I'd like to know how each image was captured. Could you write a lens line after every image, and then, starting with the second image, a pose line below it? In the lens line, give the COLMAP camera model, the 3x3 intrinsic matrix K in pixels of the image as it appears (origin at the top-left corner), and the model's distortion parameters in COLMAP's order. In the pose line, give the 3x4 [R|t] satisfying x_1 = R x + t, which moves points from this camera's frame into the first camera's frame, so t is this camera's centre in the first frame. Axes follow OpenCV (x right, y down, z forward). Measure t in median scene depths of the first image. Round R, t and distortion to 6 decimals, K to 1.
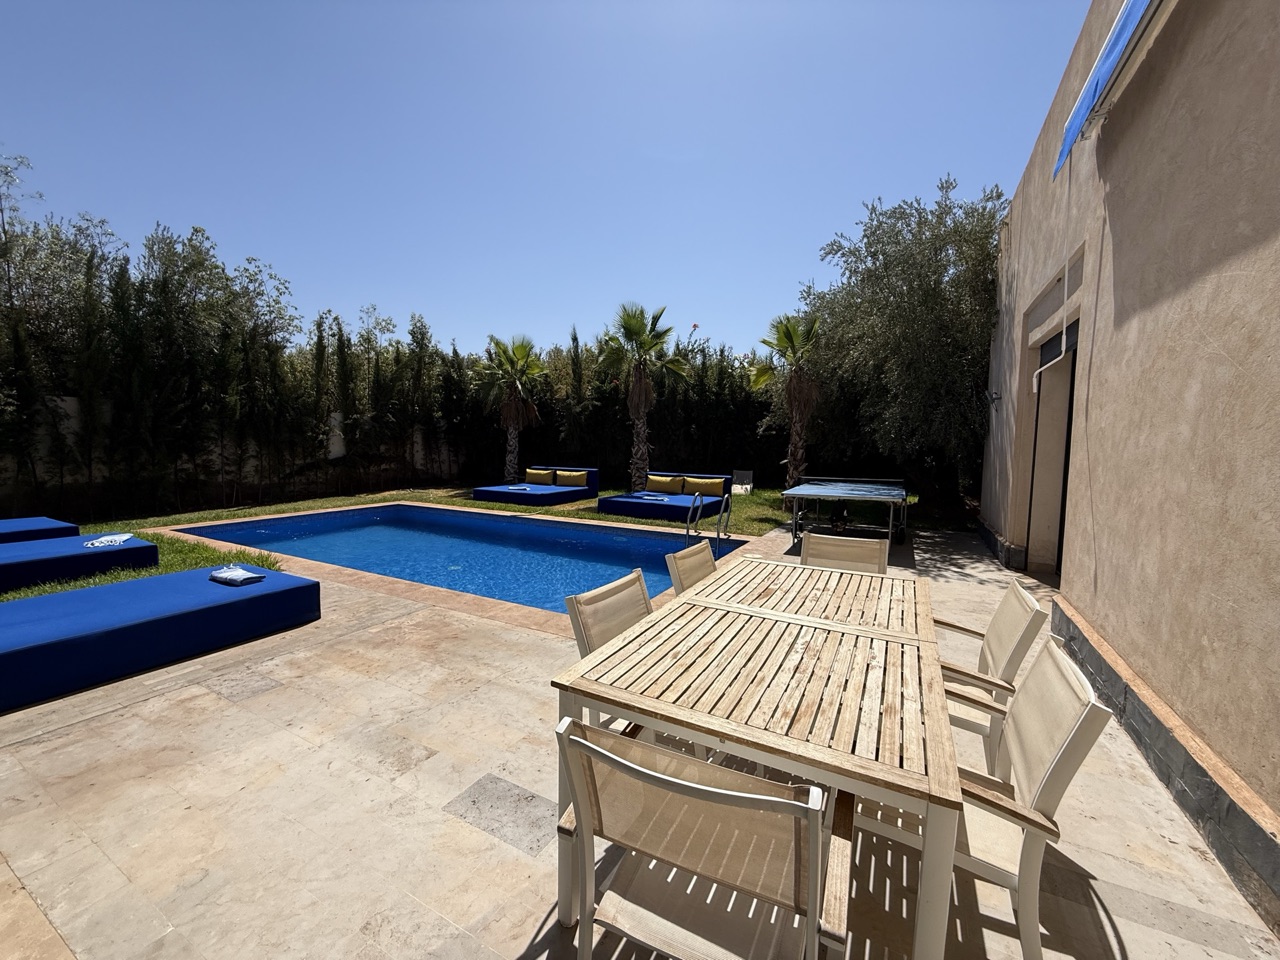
lens RADIAL K [[510.1, 0, 636.8], [0, 510.1, 479.5], [0, 0, 1]] dist [0.000267, 0.000374]
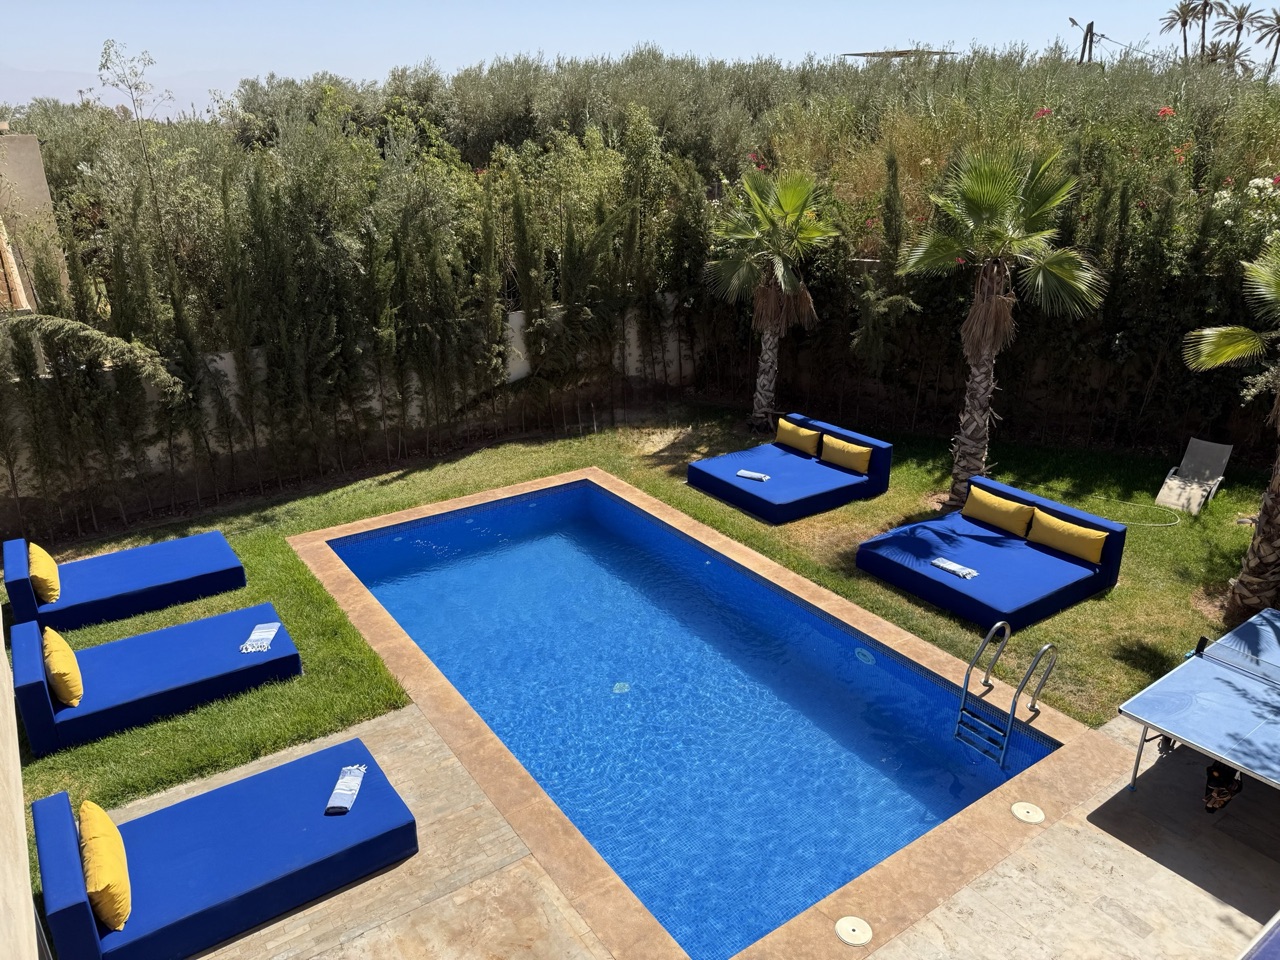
lens RADIAL K [[894.5, 0, 644.9], [0, 894.5, 480.6], [0, 0, 1]] dist [0.093775, -0.144597]
pose [[0.895310, 0.145549, -0.420993, 0.118799], [-0.018835, 0.956635, 0.290678, -0.298499], [0.445045, -0.252318, 0.859227, -0.019824]]
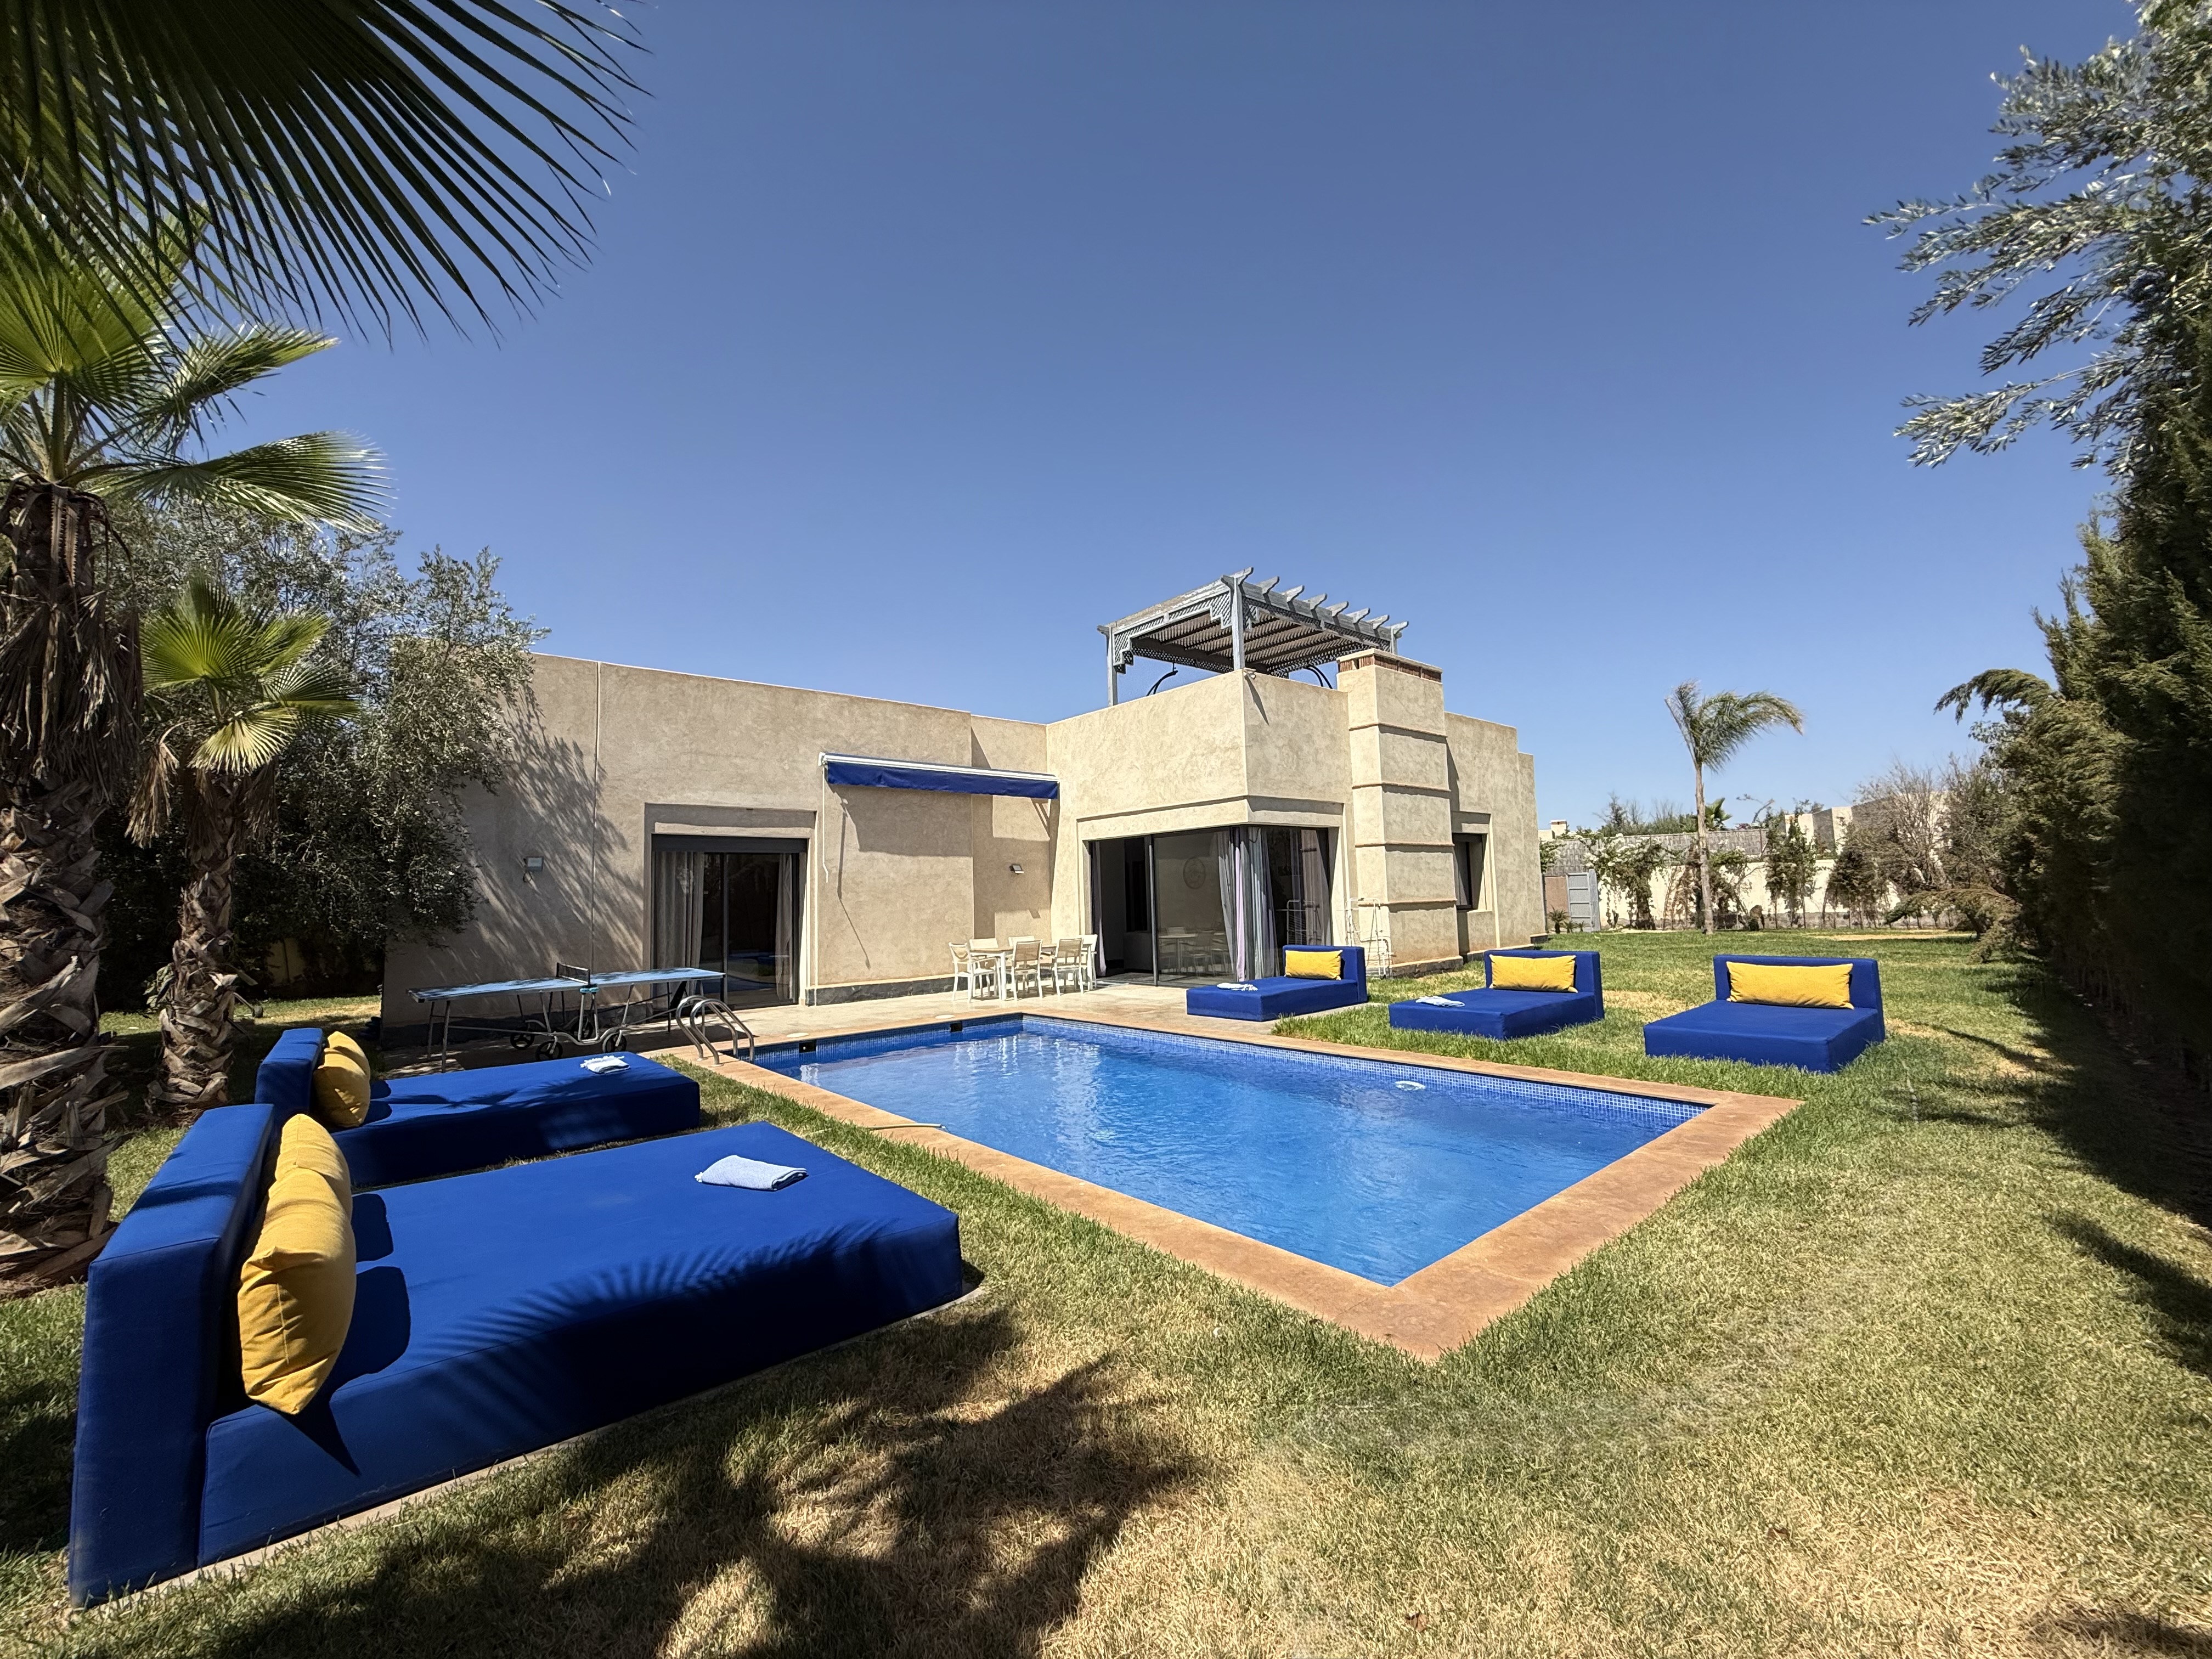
lens RADIAL K [[881.9, 0, 1100.9], [0, 881.9, 828.5], [0, 0, 1]] dist [0.000514, 0.000525]
pose [[-0.932050, 0.042702, 0.359805, -0.474728], [0.042512, 0.999060, -0.008445, -0.100532], [-0.359828, 0.007425, -0.932989, 1.252891]]
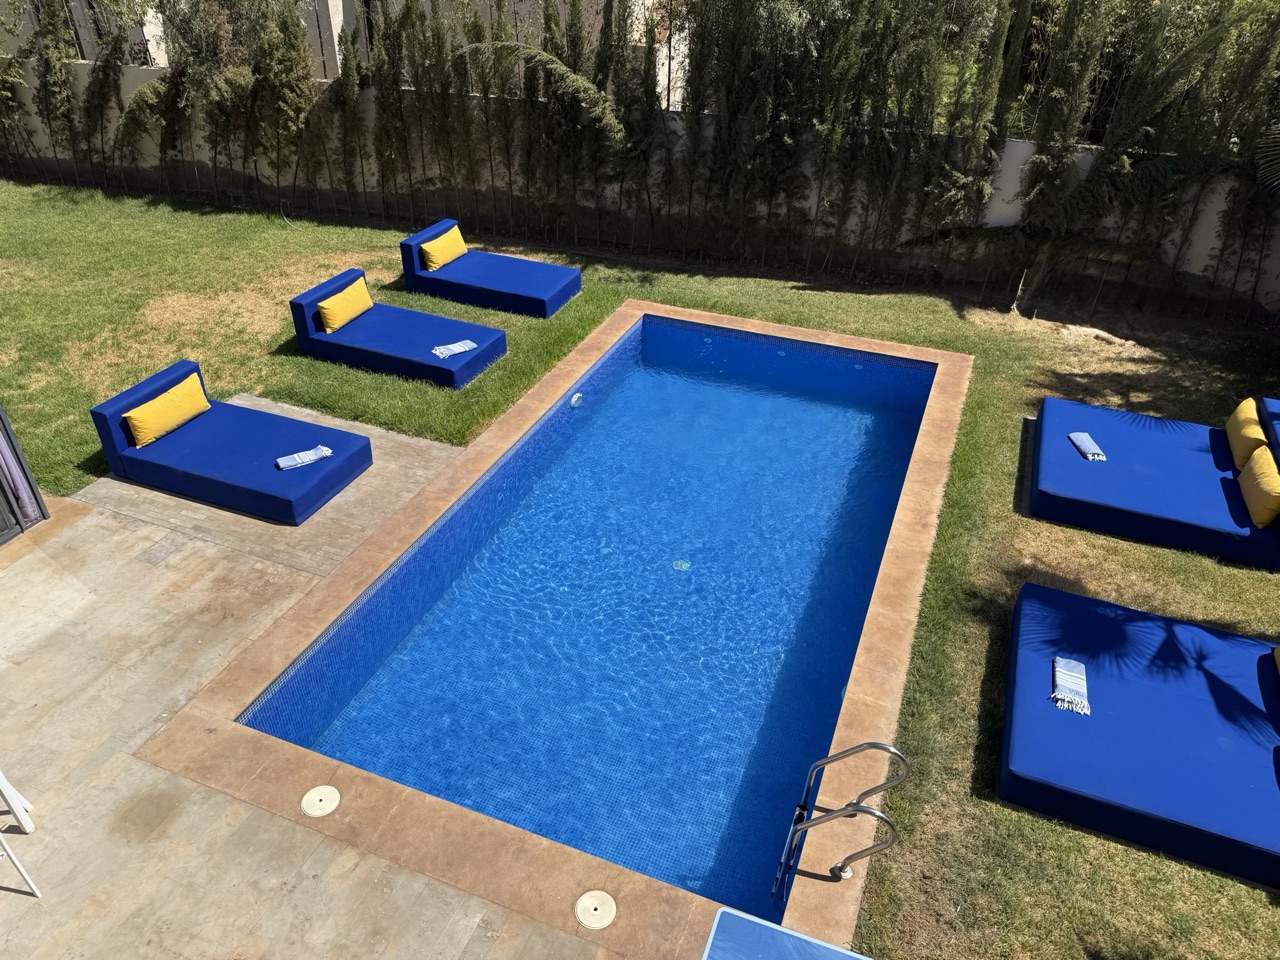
lens RADIAL K [[910.2, 0, 639.0], [0, 910.2, 486.9], [0, 0, 1]] dist [0.007698, -0.007306]
pose [[0.116507, 0.546003, -0.829643, 0.390473], [-0.088830, 0.837712, 0.538839, -0.339373], [0.989210, 0.010919, 0.146100, 0.511079]]
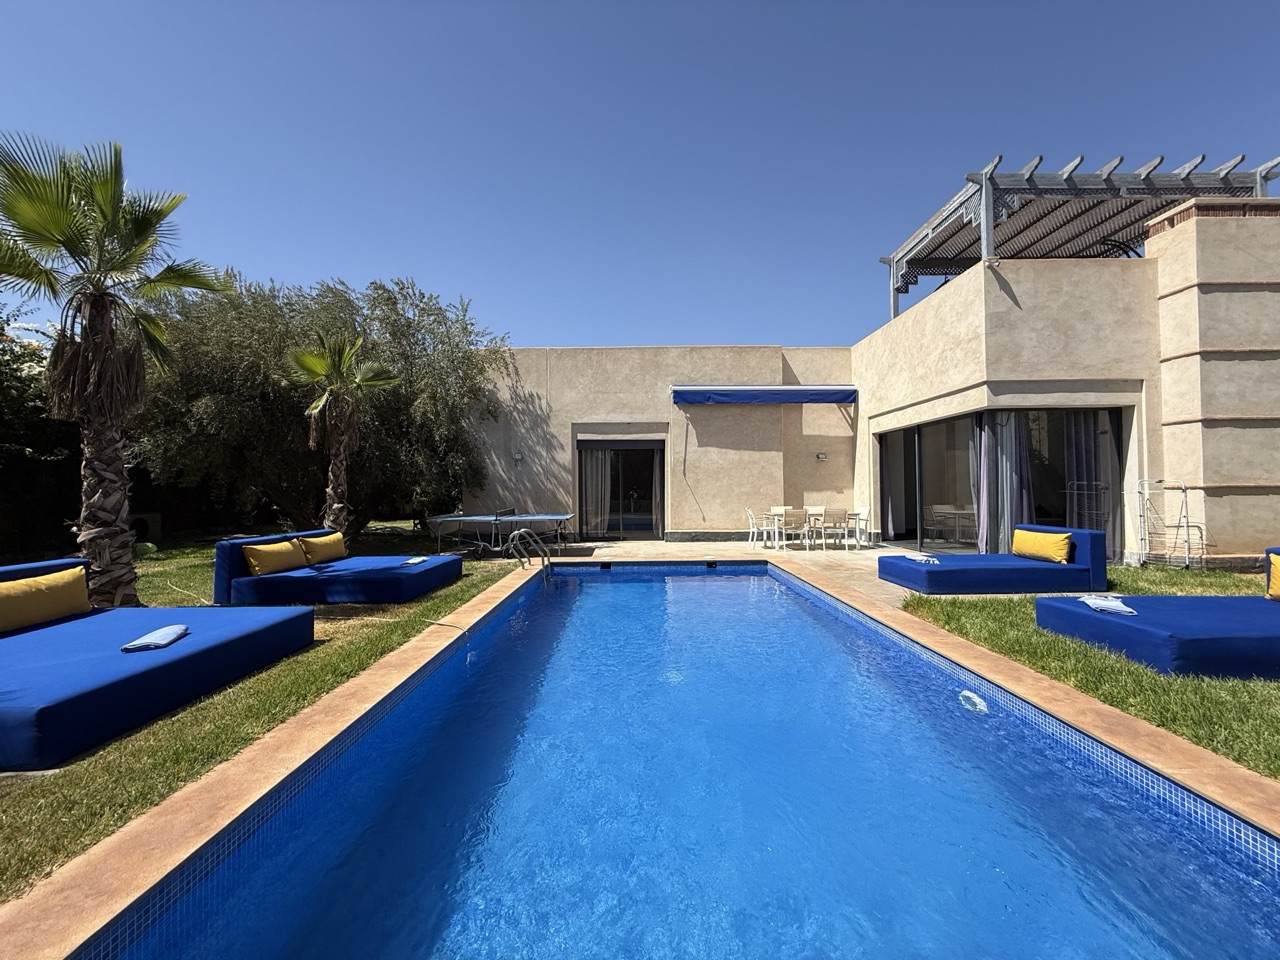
lens RADIAL K [[510.1, 0, 636.8], [0, 510.1, 479.5], [0, 0, 1]] dist [0.000267, 0.000374]
pose [[-0.476203, 0.007652, 0.879302, -0.620004], [0.066013, 0.997452, 0.027070, -0.062841], [-0.876854, 0.070936, -0.475494, 0.891783]]
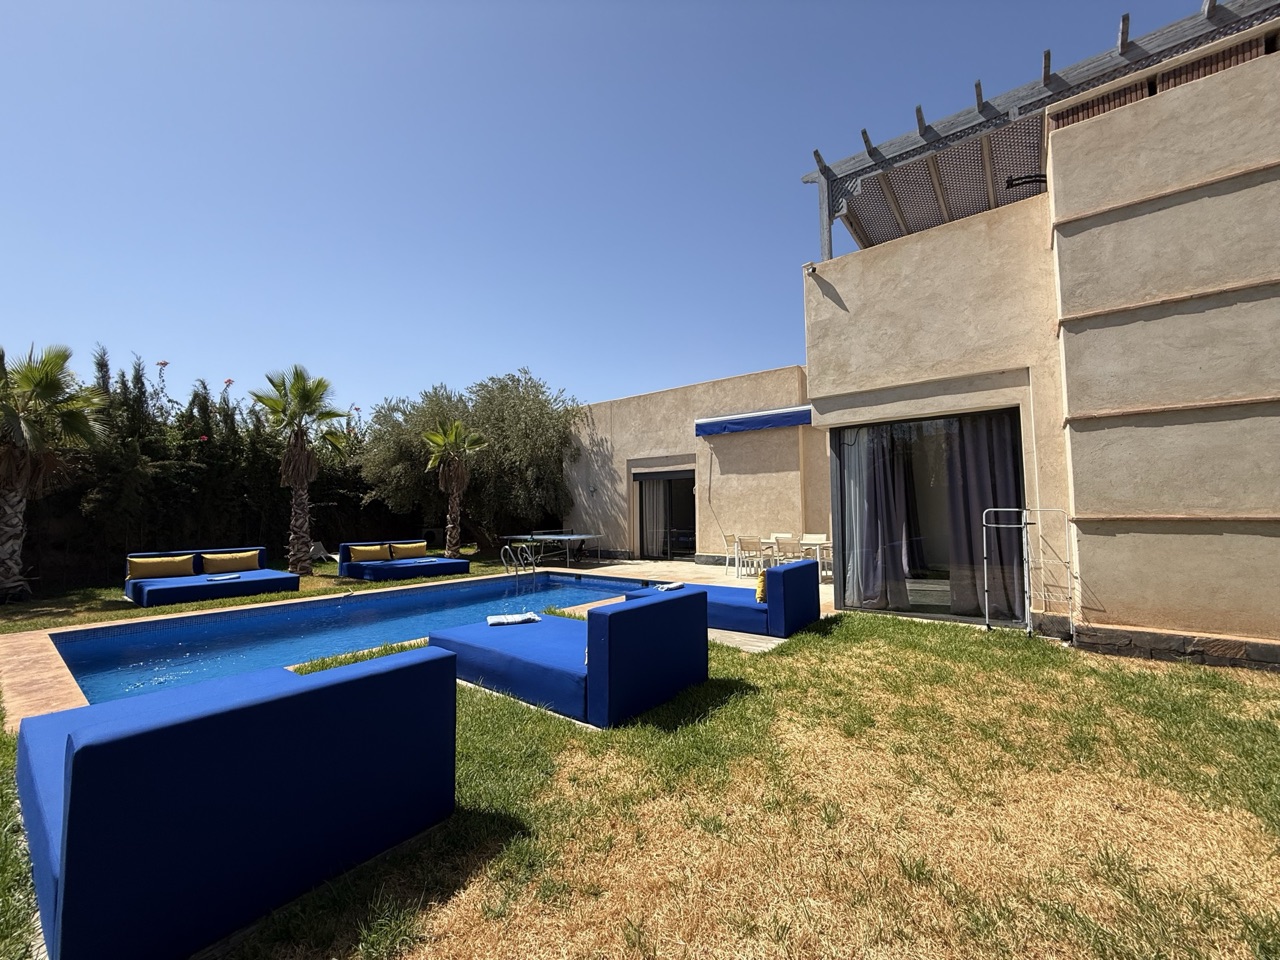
lens RADIAL K [[510.1, 0, 636.8], [0, 510.1, 479.5], [0, 0, 1]] dist [0.000267, 0.000374]
pose [[0.165104, 0.048923, 0.985062, -0.873970], [0.084379, 0.994406, -0.063530, -0.027698], [-0.982660, 0.093608, 0.160053, 0.276325]]
